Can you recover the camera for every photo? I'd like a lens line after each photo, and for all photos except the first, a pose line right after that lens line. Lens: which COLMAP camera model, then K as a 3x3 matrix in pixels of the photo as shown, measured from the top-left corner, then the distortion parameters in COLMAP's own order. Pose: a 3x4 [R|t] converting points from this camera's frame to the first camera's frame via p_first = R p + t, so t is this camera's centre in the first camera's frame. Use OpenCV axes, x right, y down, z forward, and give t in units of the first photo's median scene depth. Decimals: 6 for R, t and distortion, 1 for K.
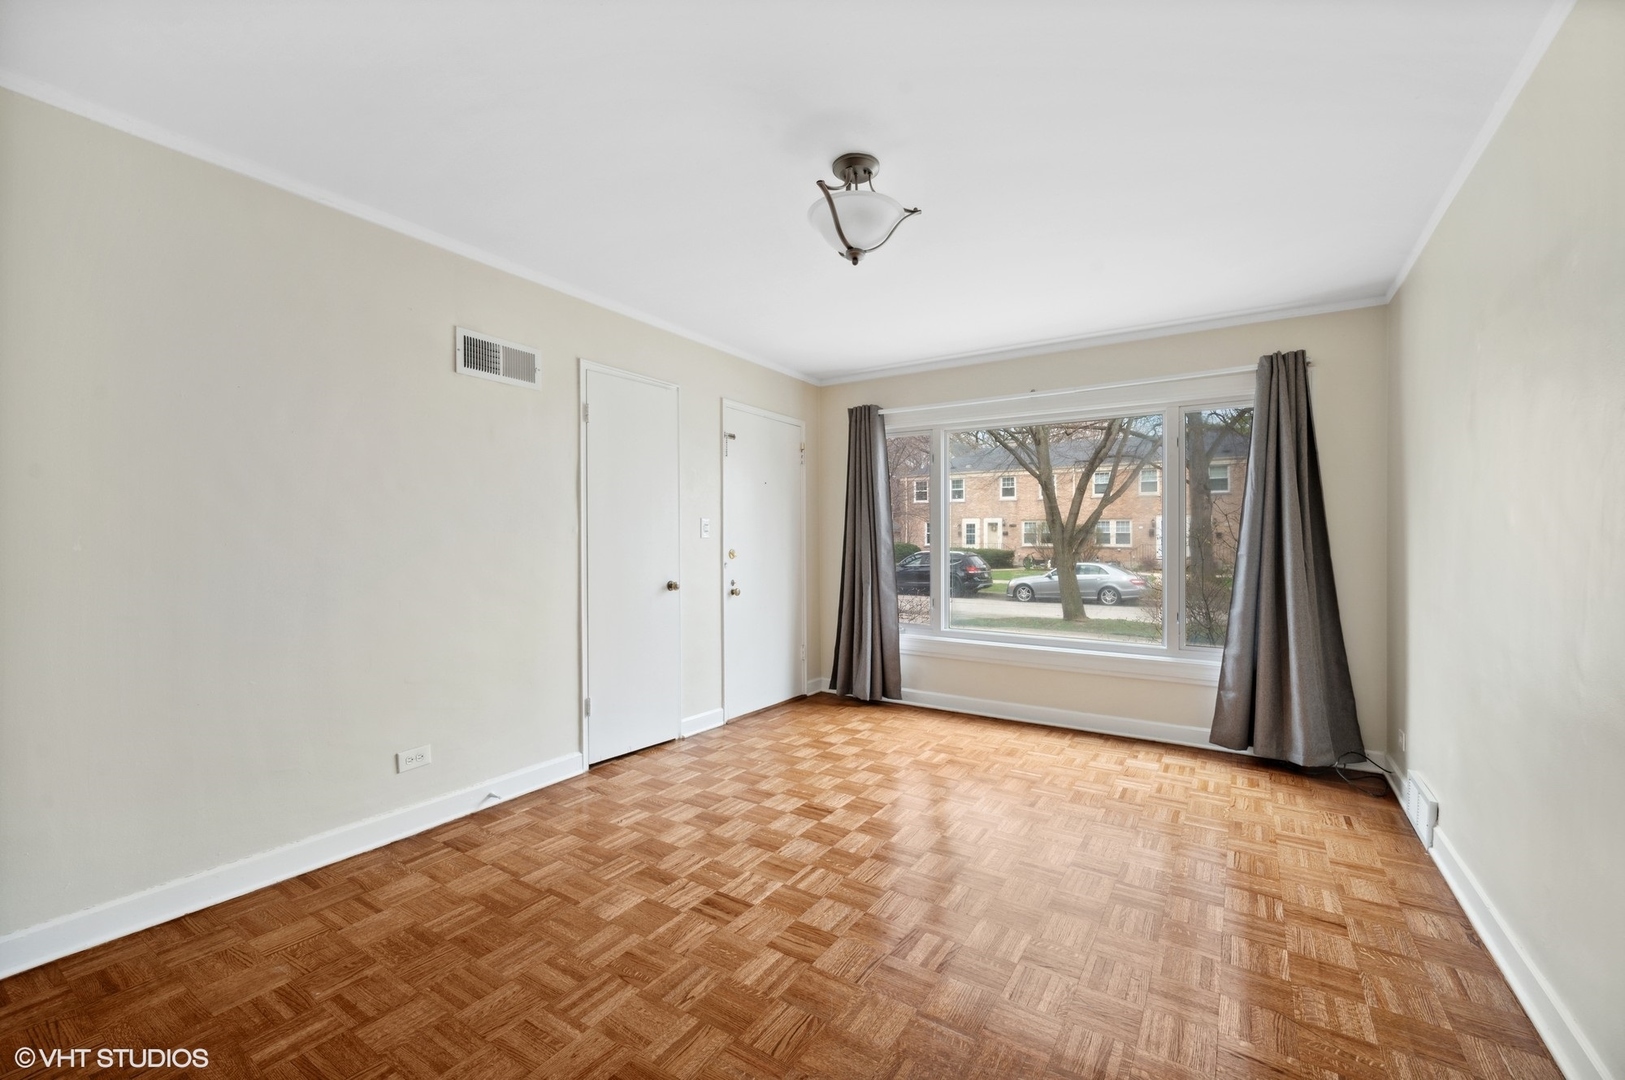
lens RADIAL K [[659.4, 0, 797.5], [0, 659.4, 533.0], [0, 0, 1]] dist [0.002313, -0.000231]
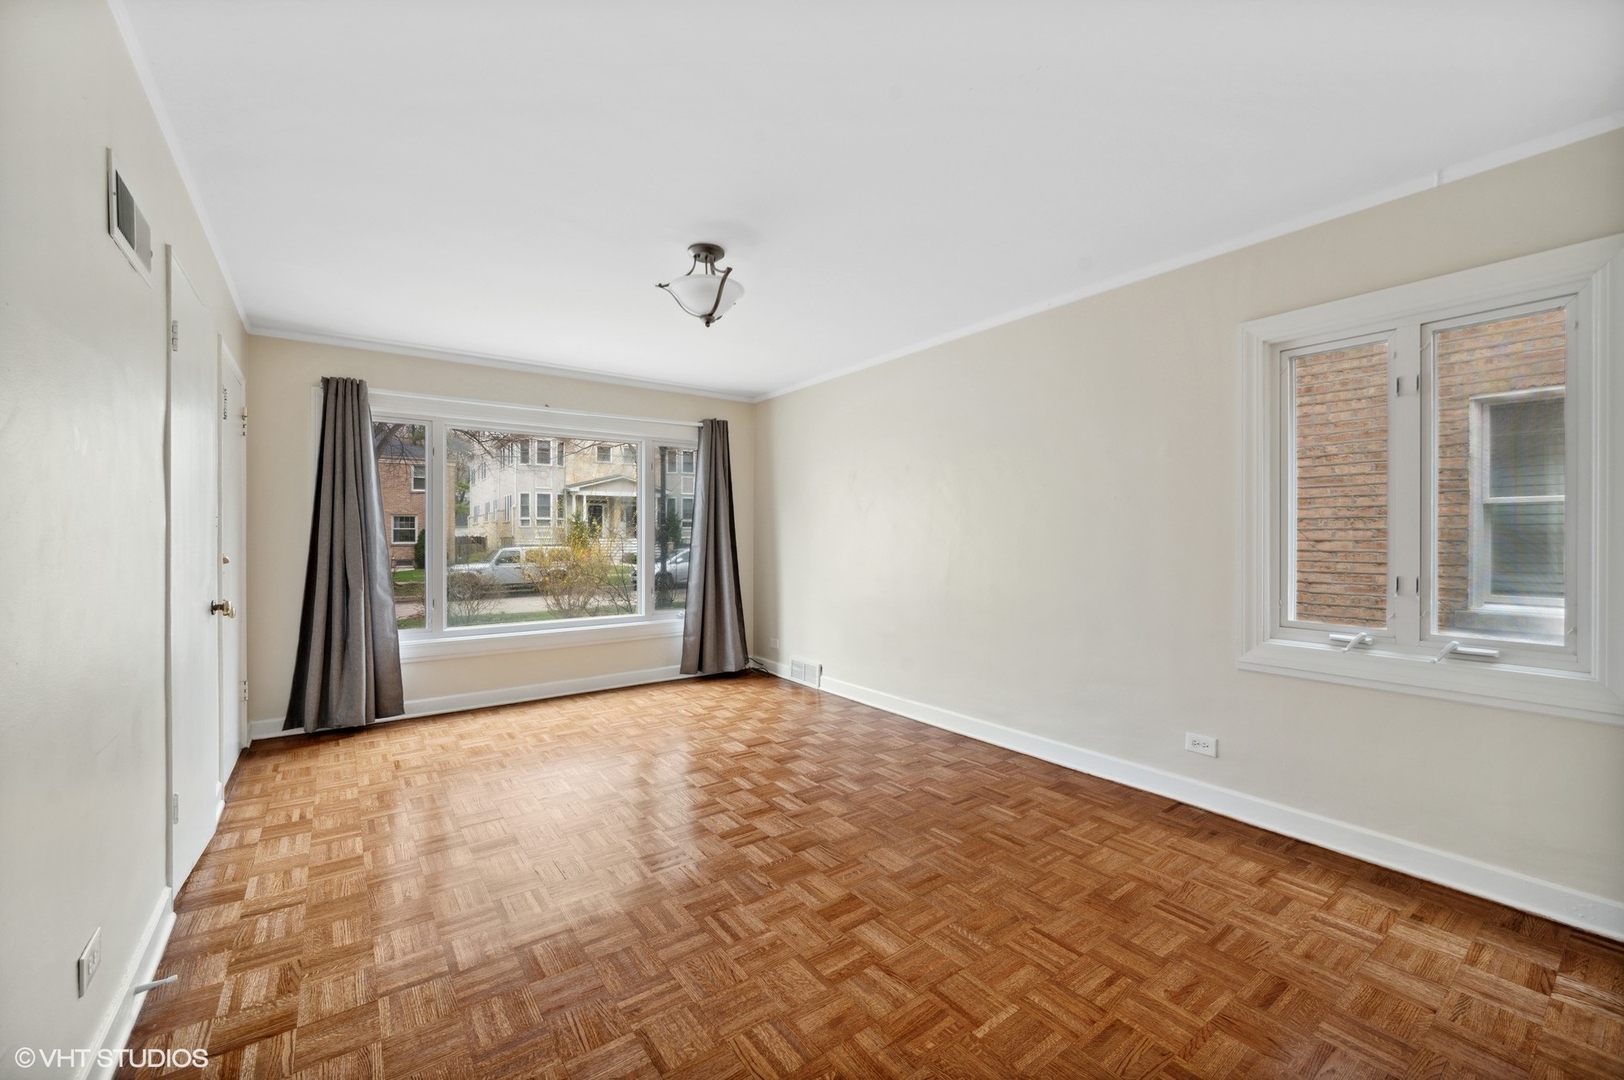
lens RADIAL K [[659.0, 0, 796.0], [0, 659.0, 538.1], [0, 0, 1]] dist [0.002313, -0.000231]
pose [[0.370769, -0.006939, 0.928699, -0.642003], [-0.006712, 0.999926, 0.010151, -0.002913], [-0.928701, -0.009997, 0.370695, 0.216326]]
